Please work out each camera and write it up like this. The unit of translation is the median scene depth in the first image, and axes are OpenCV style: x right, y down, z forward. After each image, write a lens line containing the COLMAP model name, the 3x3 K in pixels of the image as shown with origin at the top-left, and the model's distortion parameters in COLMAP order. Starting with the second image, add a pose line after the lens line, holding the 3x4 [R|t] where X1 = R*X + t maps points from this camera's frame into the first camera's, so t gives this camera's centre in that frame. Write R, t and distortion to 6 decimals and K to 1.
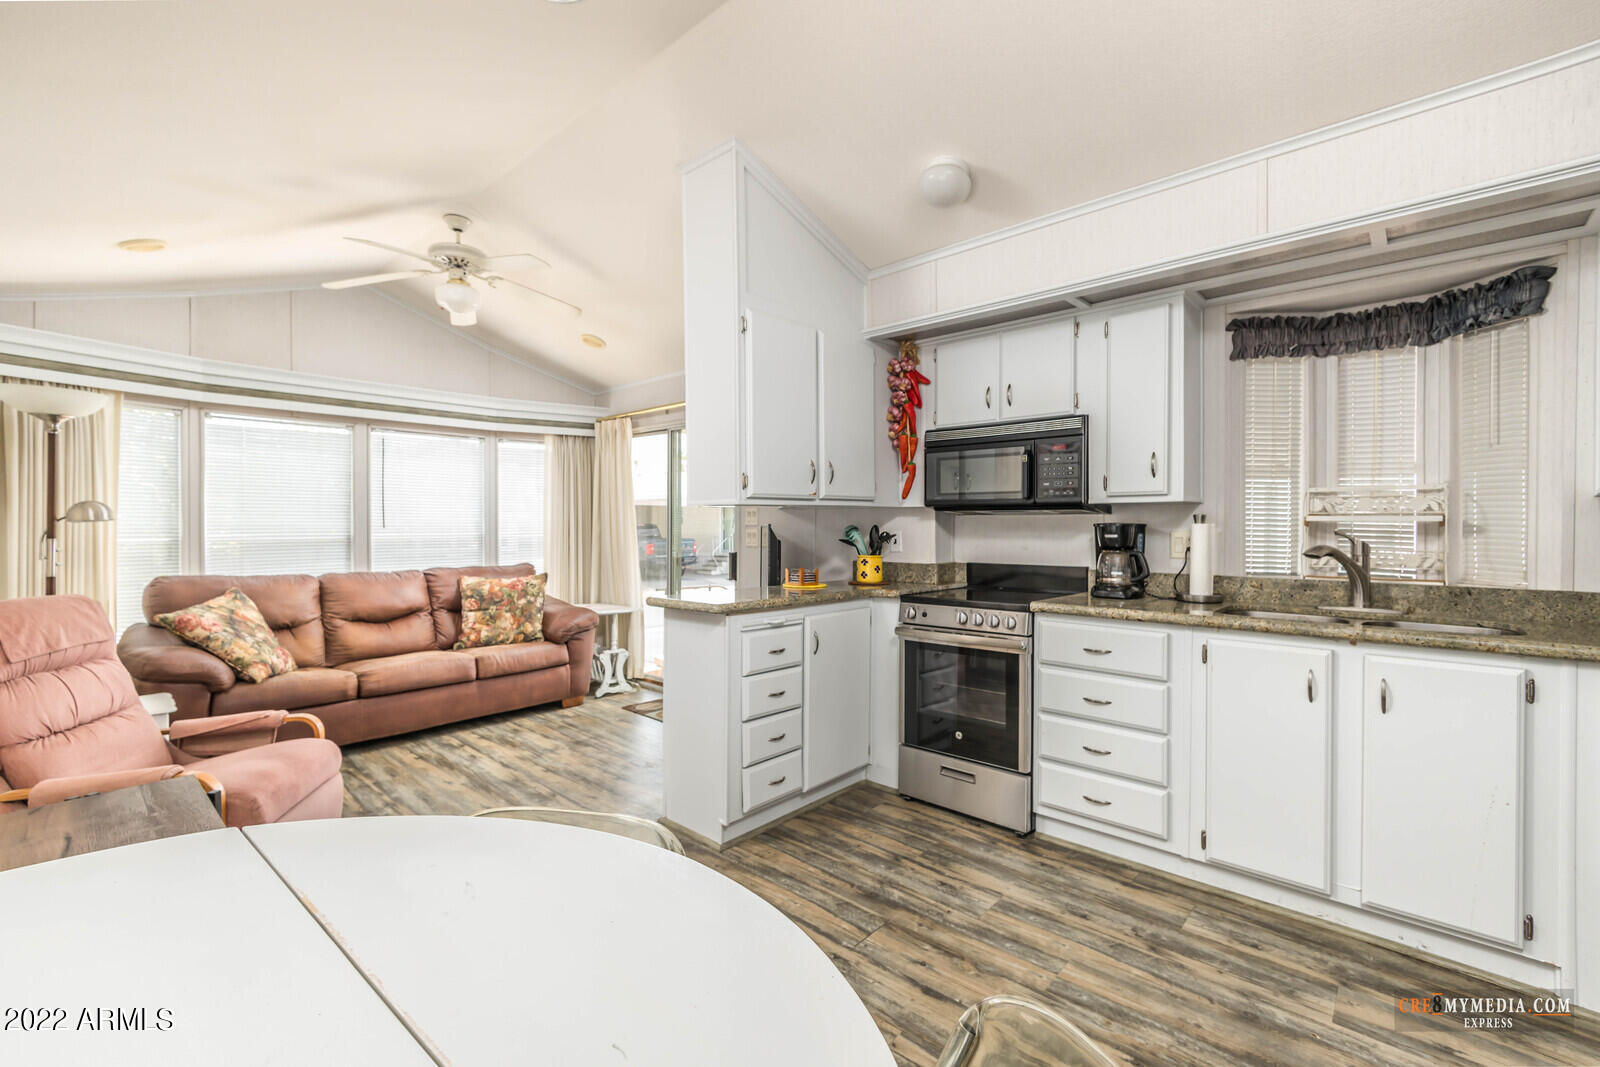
lens RADIAL K [[686.3, 0, 799.0], [0, 686.3, 522.6], [0, 0, 1]] dist [0.003291, -0.000392]
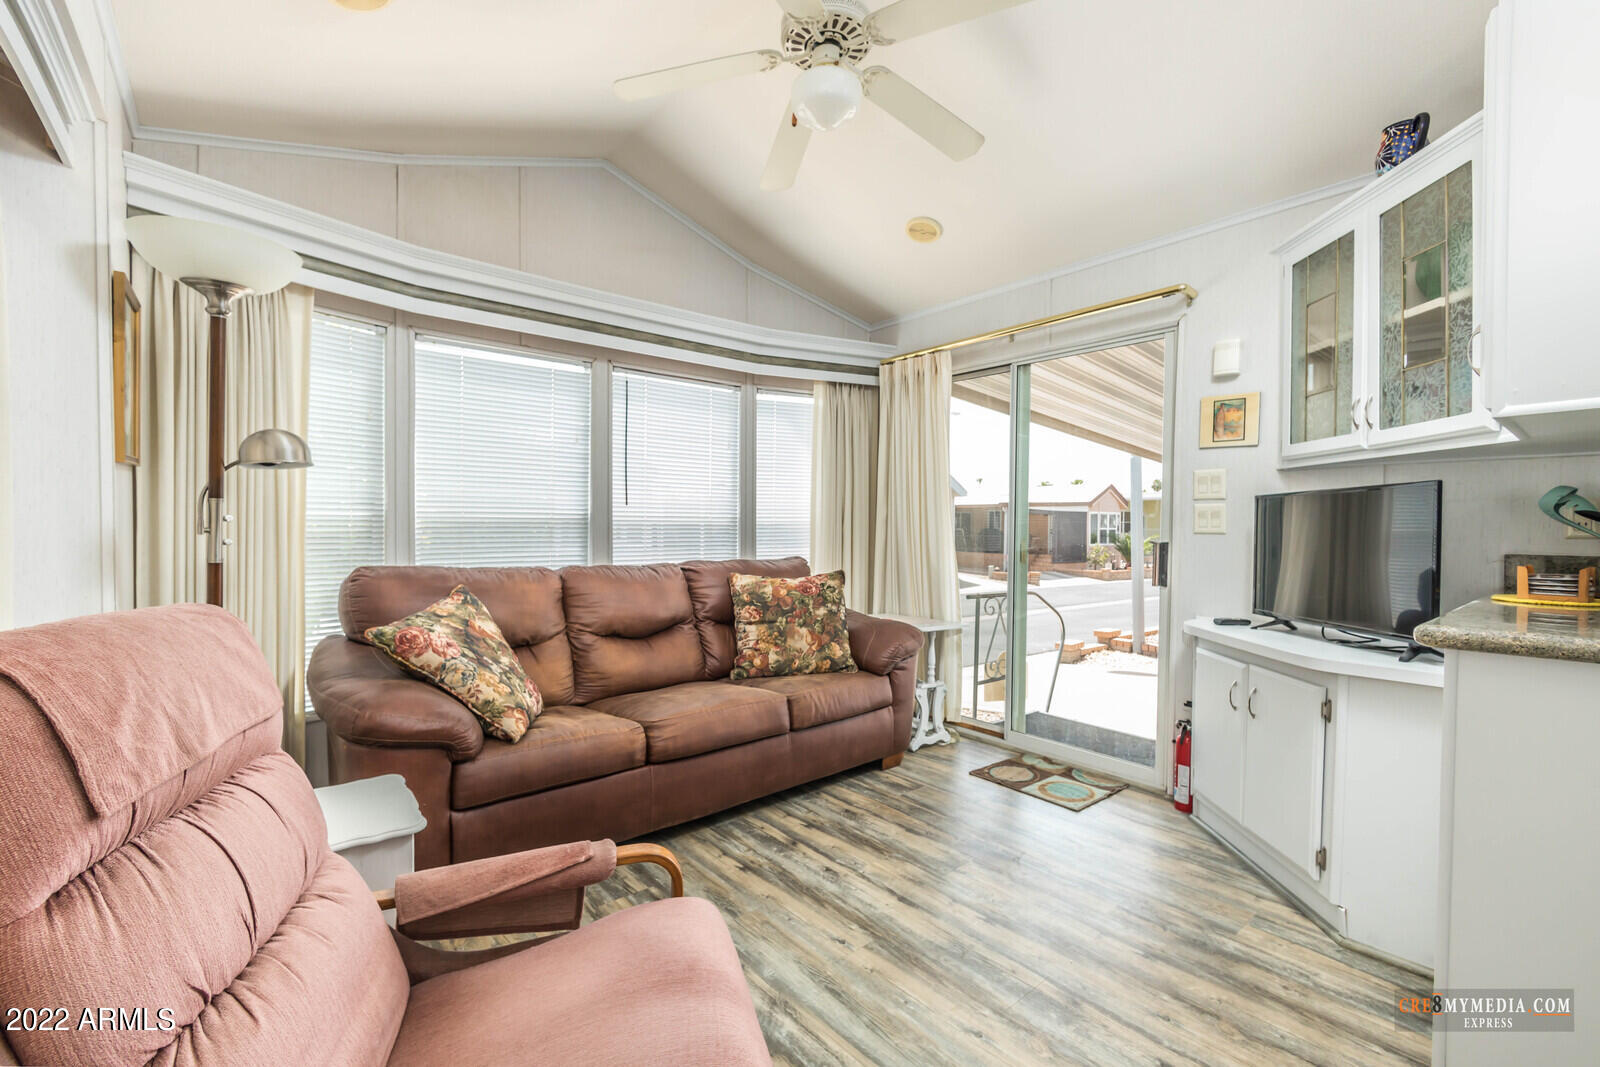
lens RADIAL K [[686.3, 0, 801.2], [0, 686.3, 525.6], [0, 0, 1]] dist [0.003291, -0.000392]
pose [[0.991712, 0.005838, -0.128348, -0.388651], [-0.005704, 0.999983, 0.001416, 0.032224], [0.128354, -0.000672, 0.991728, 0.363351]]
